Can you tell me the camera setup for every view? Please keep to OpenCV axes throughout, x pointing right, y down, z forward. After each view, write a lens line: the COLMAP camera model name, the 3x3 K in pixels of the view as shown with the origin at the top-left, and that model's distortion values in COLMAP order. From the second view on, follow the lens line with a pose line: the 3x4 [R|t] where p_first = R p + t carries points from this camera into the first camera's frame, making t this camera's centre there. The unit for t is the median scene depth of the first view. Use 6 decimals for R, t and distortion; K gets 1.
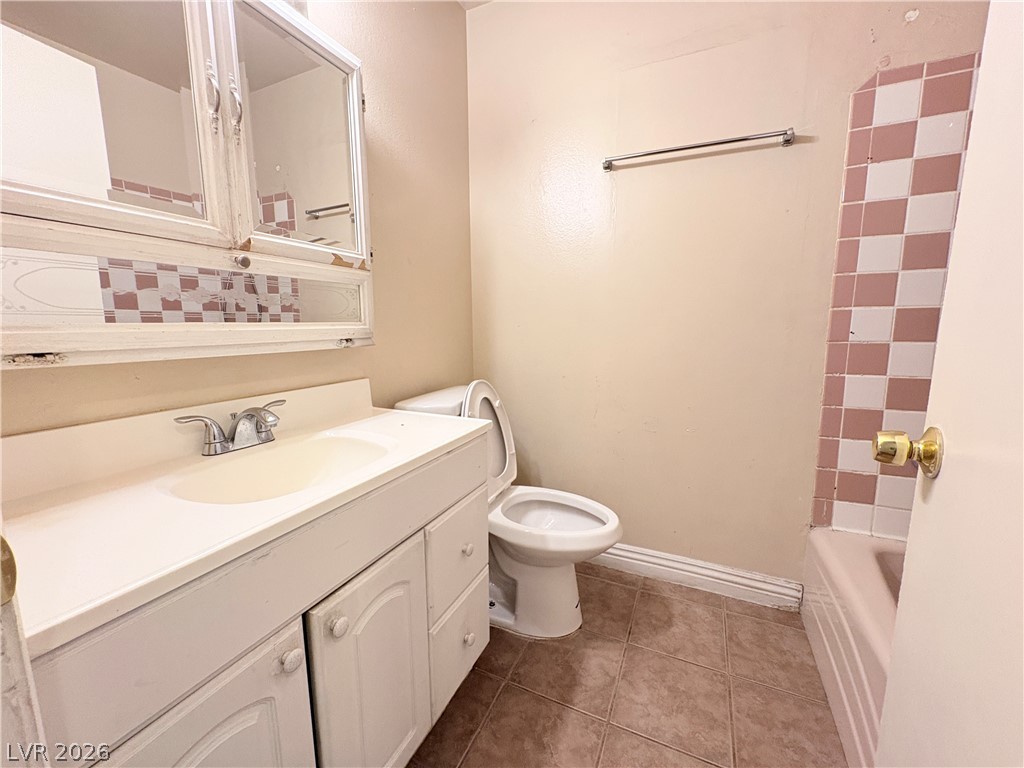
lens RADIAL K [[409.2, 0, 506.7], [0, 409.2, 383.7], [0, 0, 1]] dist [0.000967, 0.000290]
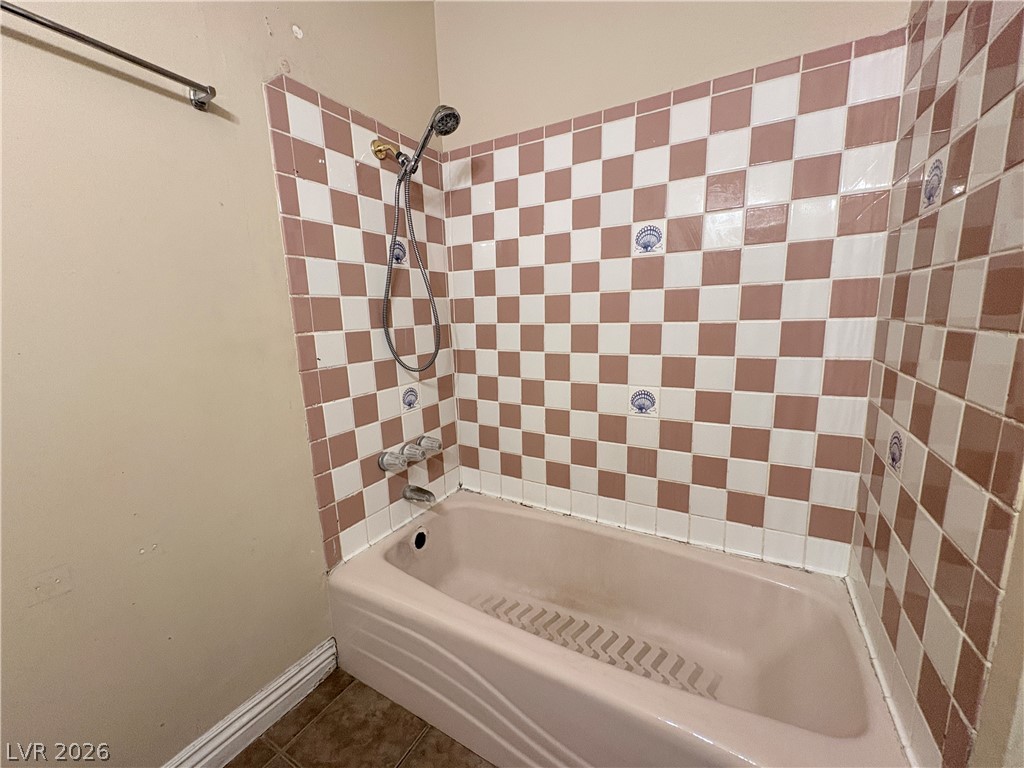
lens RADIAL K [[409.2, 0, 507.8], [0, 409.2, 384.9], [0, 0, 1]] dist [0.000967, 0.000290]
pose [[0.084161, -0.164332, 0.982808, -0.045338], [0.188475, 0.971129, 0.146239, -0.121454], [-0.978465, 0.172927, 0.112704, 0.478474]]
